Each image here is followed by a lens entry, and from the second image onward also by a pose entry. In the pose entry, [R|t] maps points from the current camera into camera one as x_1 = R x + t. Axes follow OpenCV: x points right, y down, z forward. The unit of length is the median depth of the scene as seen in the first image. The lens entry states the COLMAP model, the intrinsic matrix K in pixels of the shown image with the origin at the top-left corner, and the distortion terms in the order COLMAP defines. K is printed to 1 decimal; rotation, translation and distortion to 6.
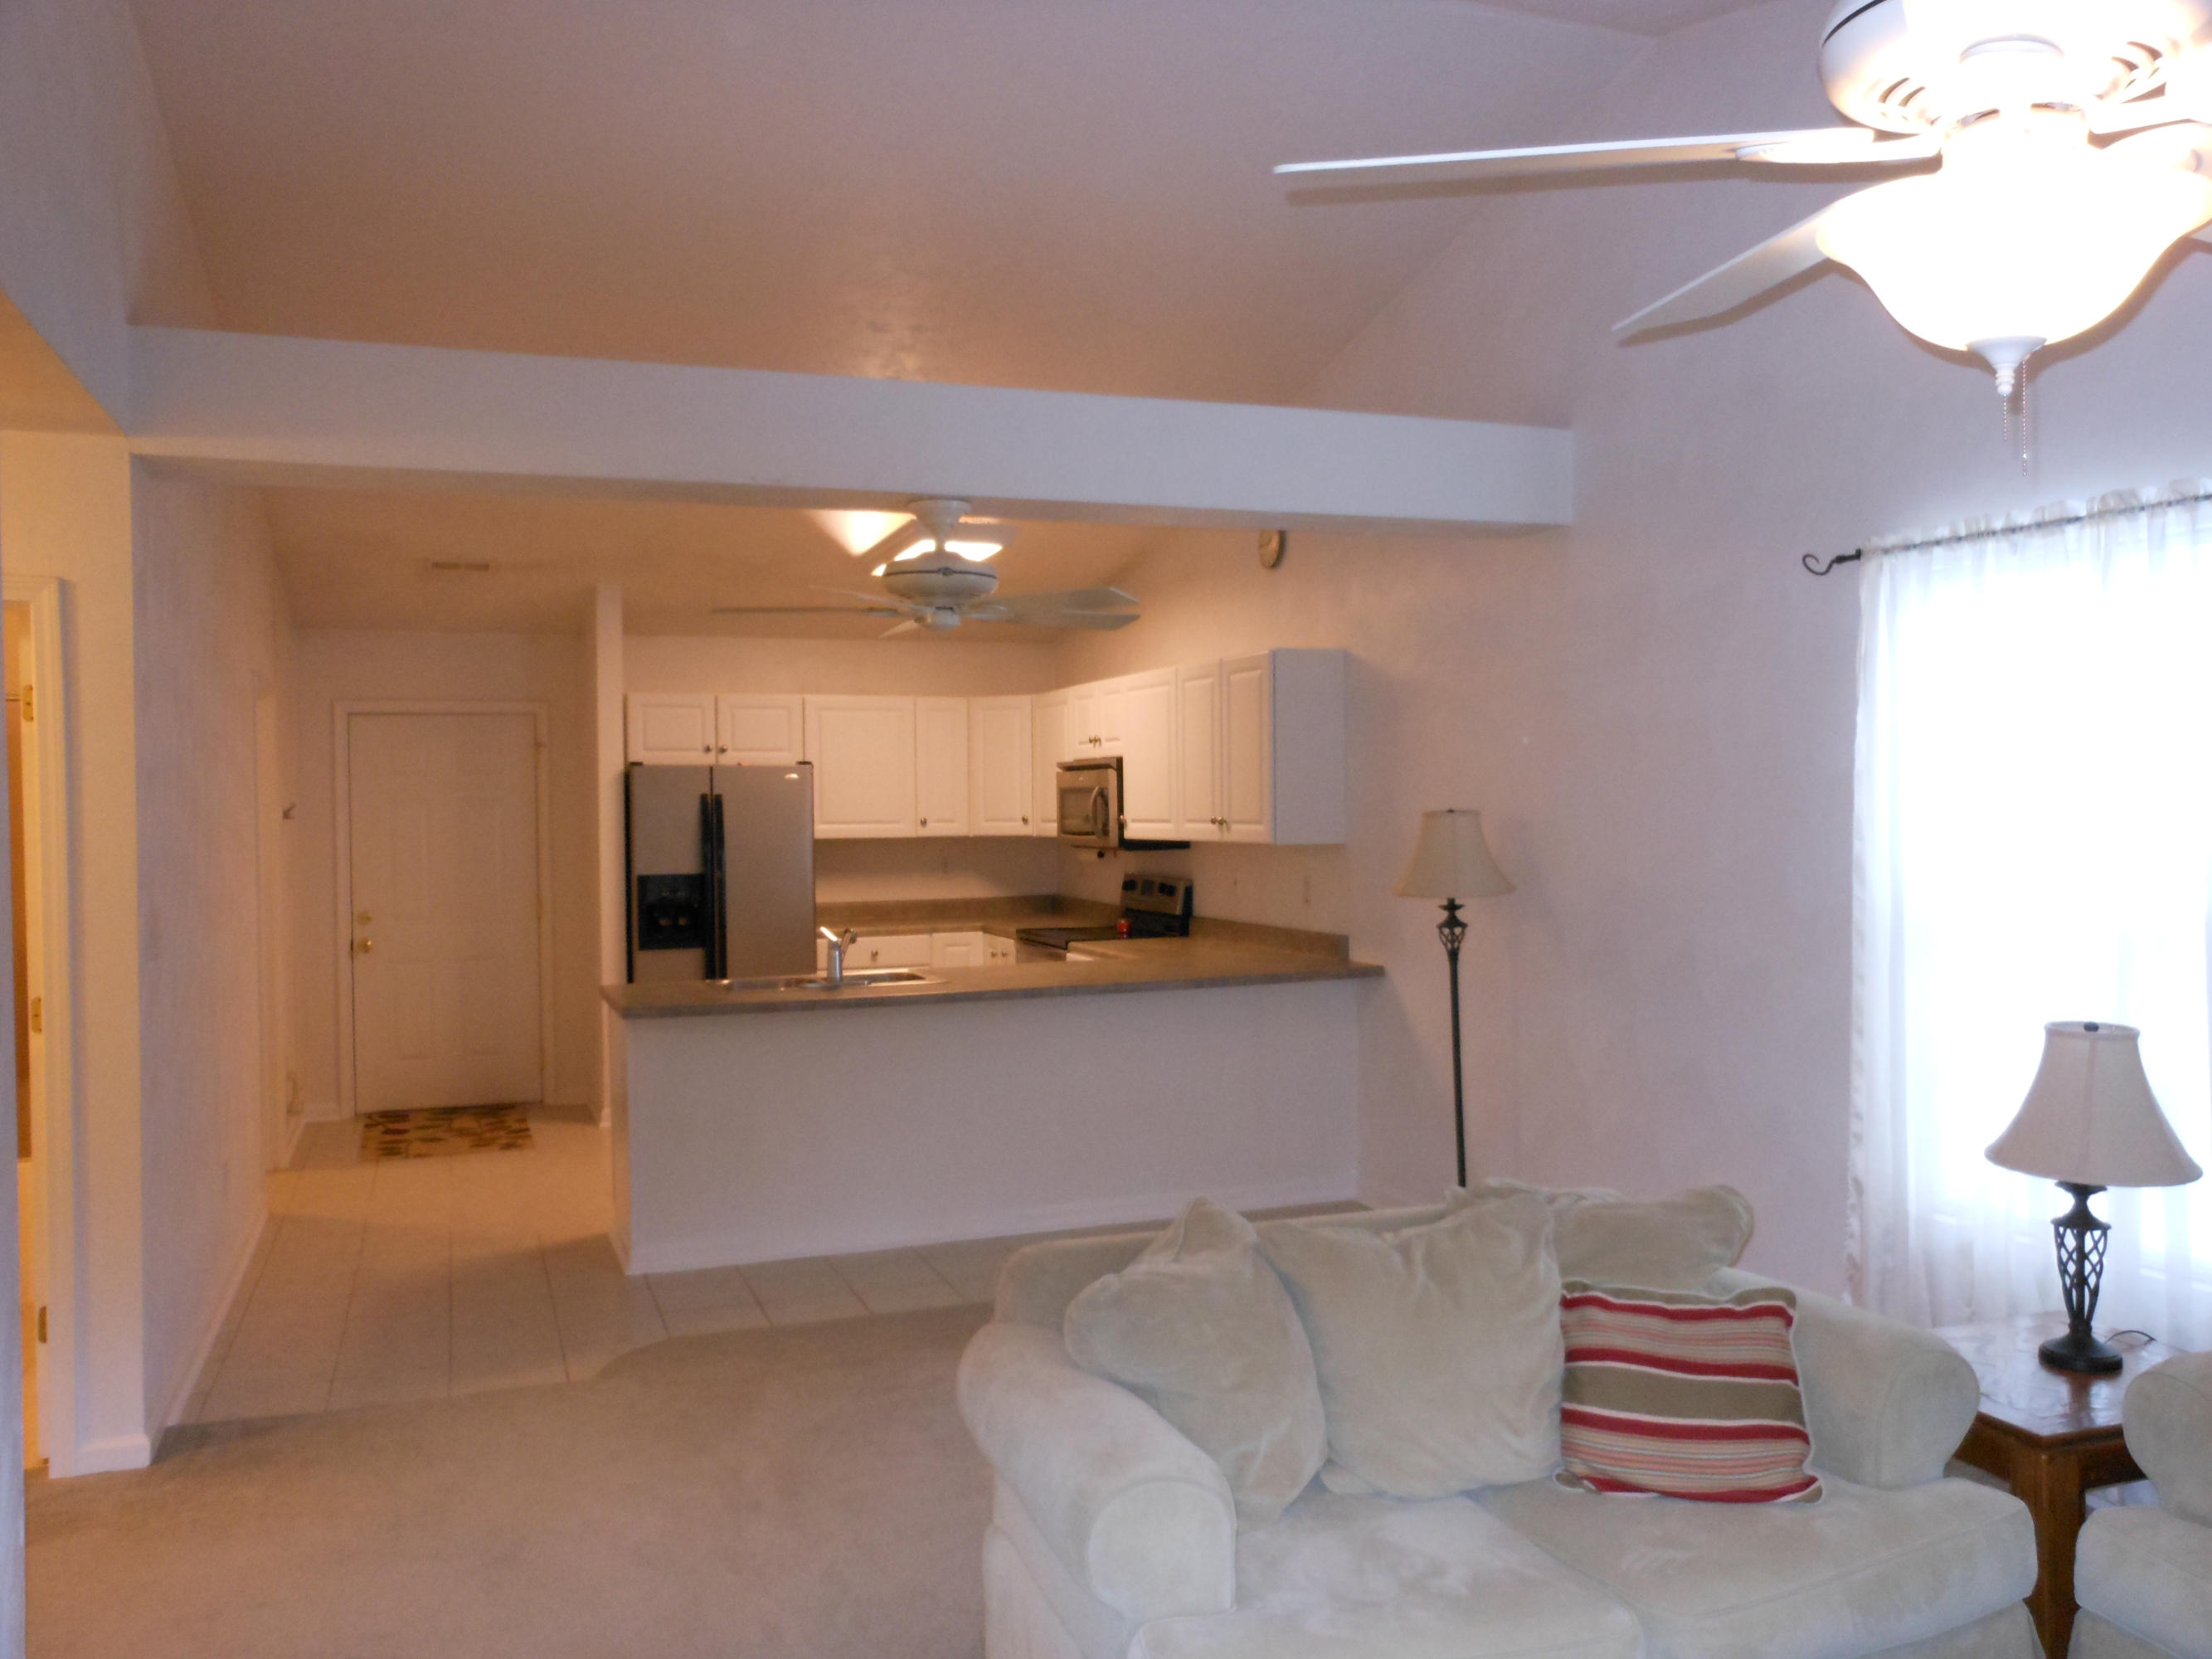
lens RADIAL K [[1782.9, 0, 1103.6], [0, 1782.9, 829.2], [0, 0, 1]] dist [0.002402, -0.001098]
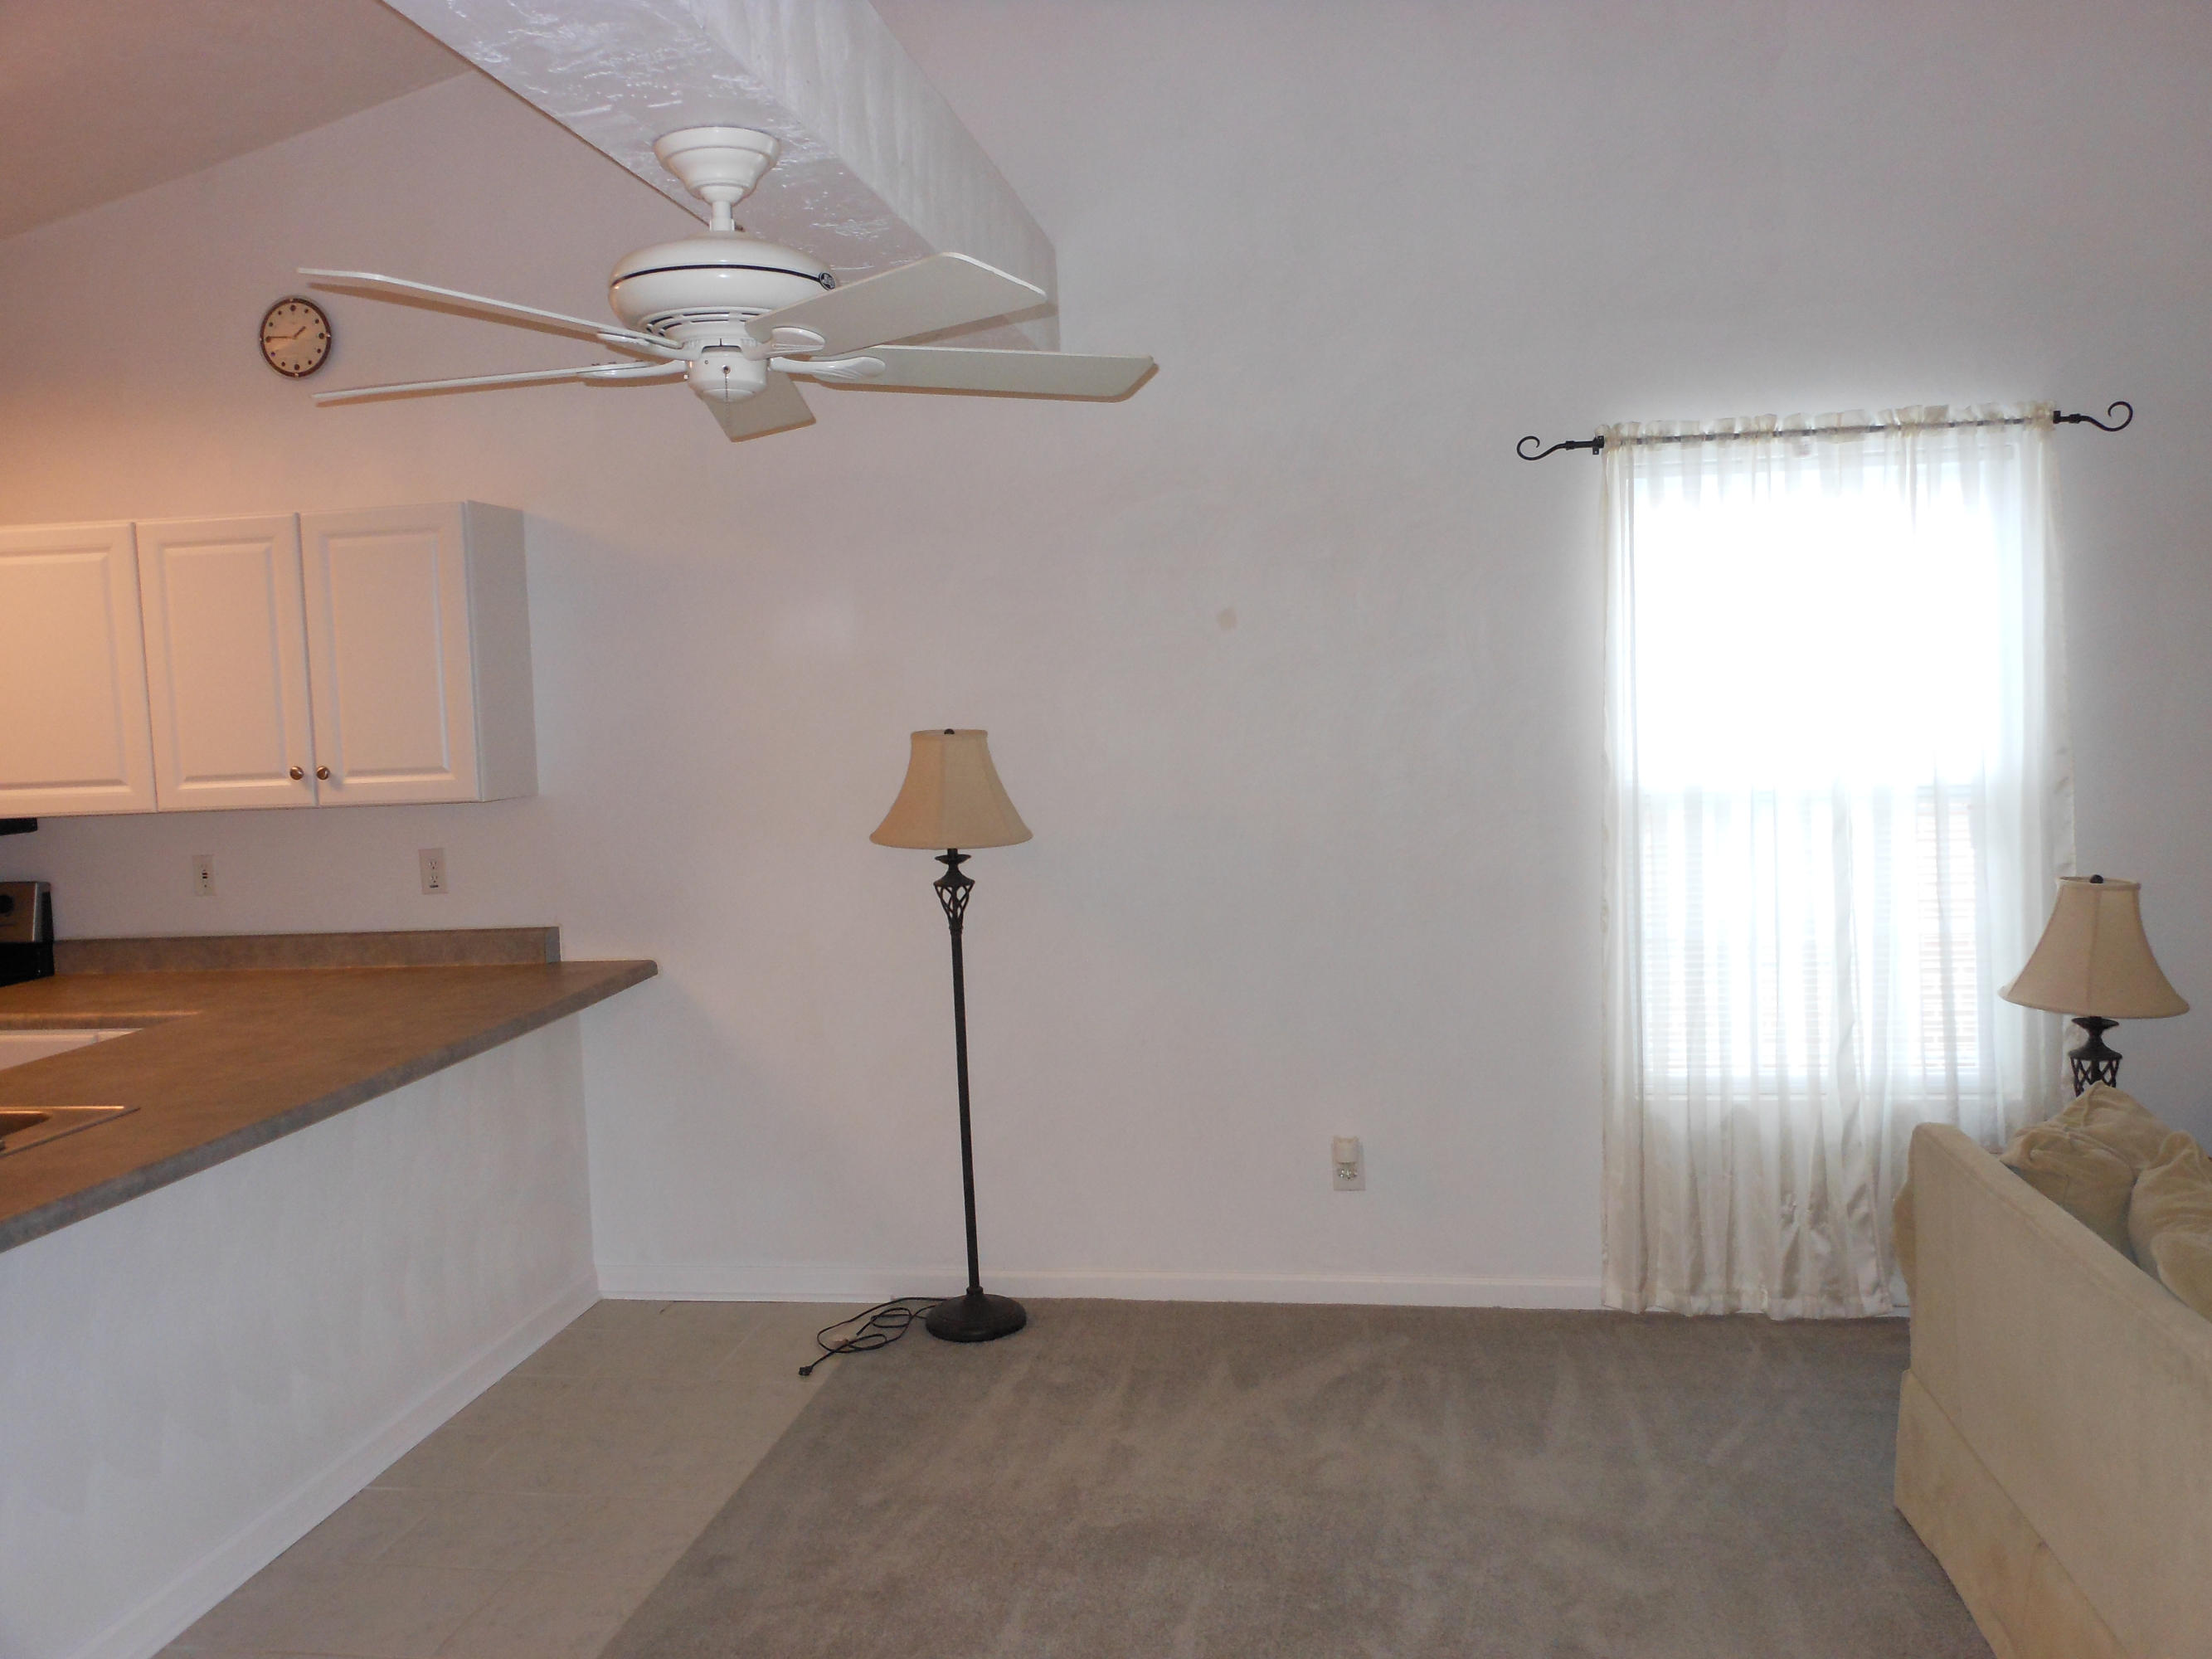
lens RADIAL K [[1782.9, 0, 1085.4], [0, 1782.9, 828.8], [0, 0, 1]] dist [0.002402, -0.001098]
pose [[0.495865, -0.075938, 0.865073, -0.296650], [0.049192, 0.997026, 0.059324, -0.007787], [-0.867005, 0.013138, 0.498126, 0.393750]]
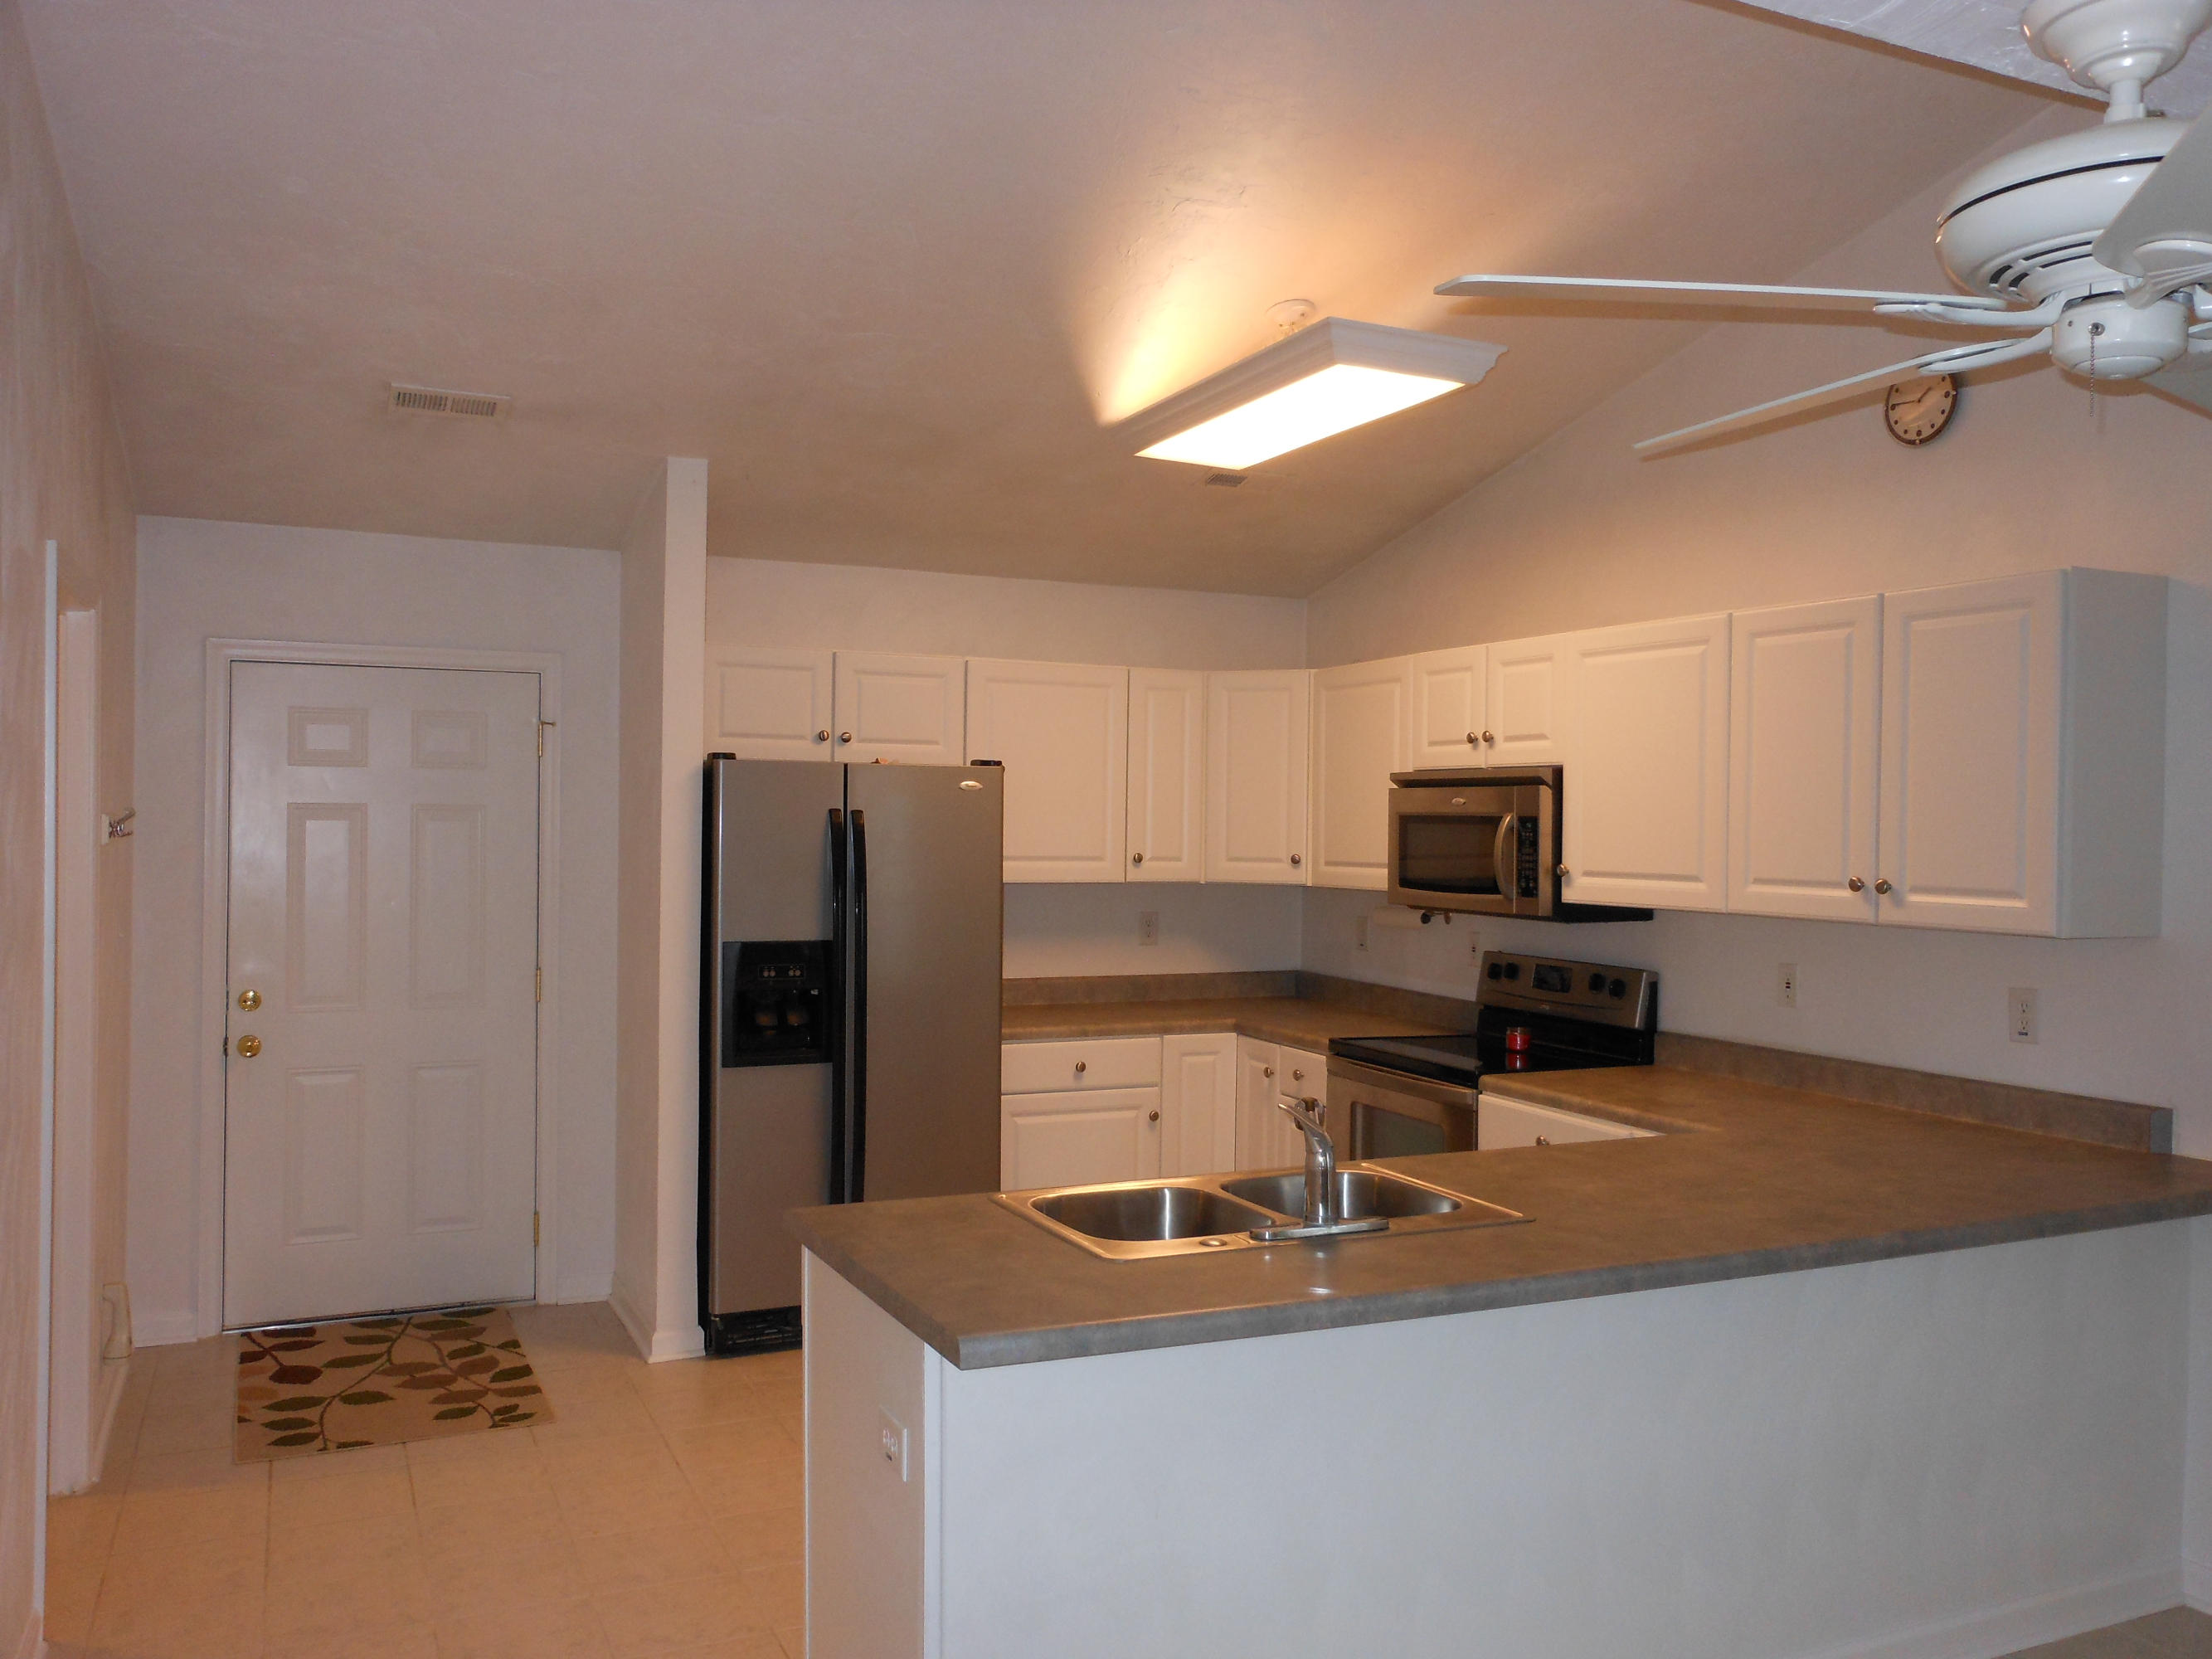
lens RADIAL K [[1782.9, 0, 1110.8], [0, 1782.9, 827.1], [0, 0, 1]] dist [0.002402, -0.001098]
pose [[0.996635, 0.025711, 0.077833, -0.185402], [-0.024891, 0.999624, -0.011484, -0.009181], [-0.078099, 0.009508, 0.996900, 0.404509]]
